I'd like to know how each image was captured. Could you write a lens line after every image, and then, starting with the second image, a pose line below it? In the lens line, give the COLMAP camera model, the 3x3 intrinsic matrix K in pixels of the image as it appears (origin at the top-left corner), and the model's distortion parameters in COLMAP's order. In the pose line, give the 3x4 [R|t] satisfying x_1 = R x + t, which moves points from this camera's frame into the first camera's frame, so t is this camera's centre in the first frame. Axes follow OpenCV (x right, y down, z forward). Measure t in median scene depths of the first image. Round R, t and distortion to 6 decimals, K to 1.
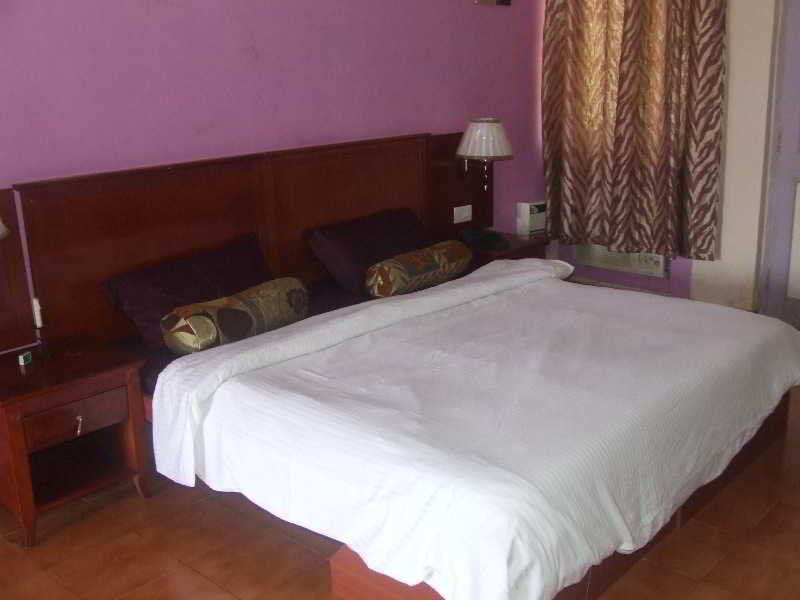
lens RADIAL K [[879.9, 0, 400.0], [0, 879.9, 300.0], [0, 0, 1]] dist [0.006858, -0.333109]
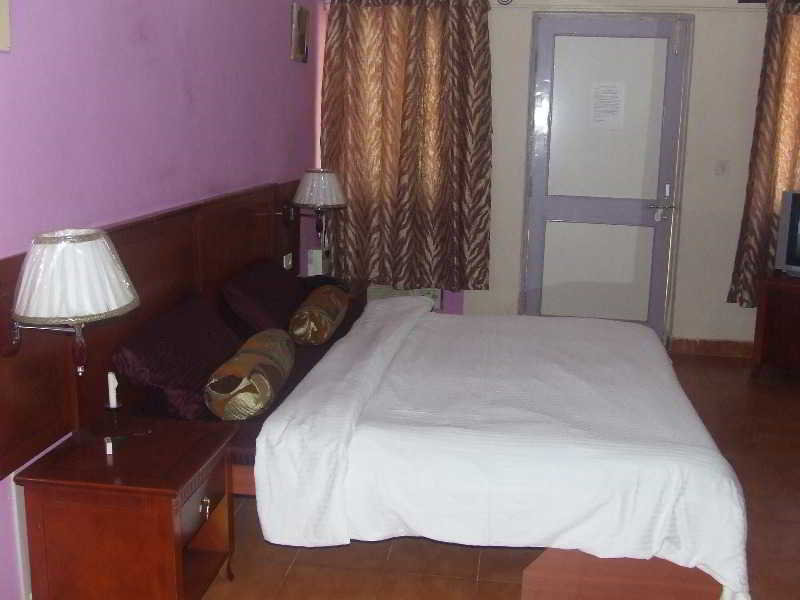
lens RADIAL K [[892.5, 0, 400.0], [0, 892.5, 300.0], [0, 0, 1]] dist [-0.057995, 0.052465]
pose [[0.815313, -0.073679, 0.574314, -0.423013], [0.109229, 0.993634, -0.027591, -0.010949], [-0.568625, 0.085227, 0.818170, 0.086641]]
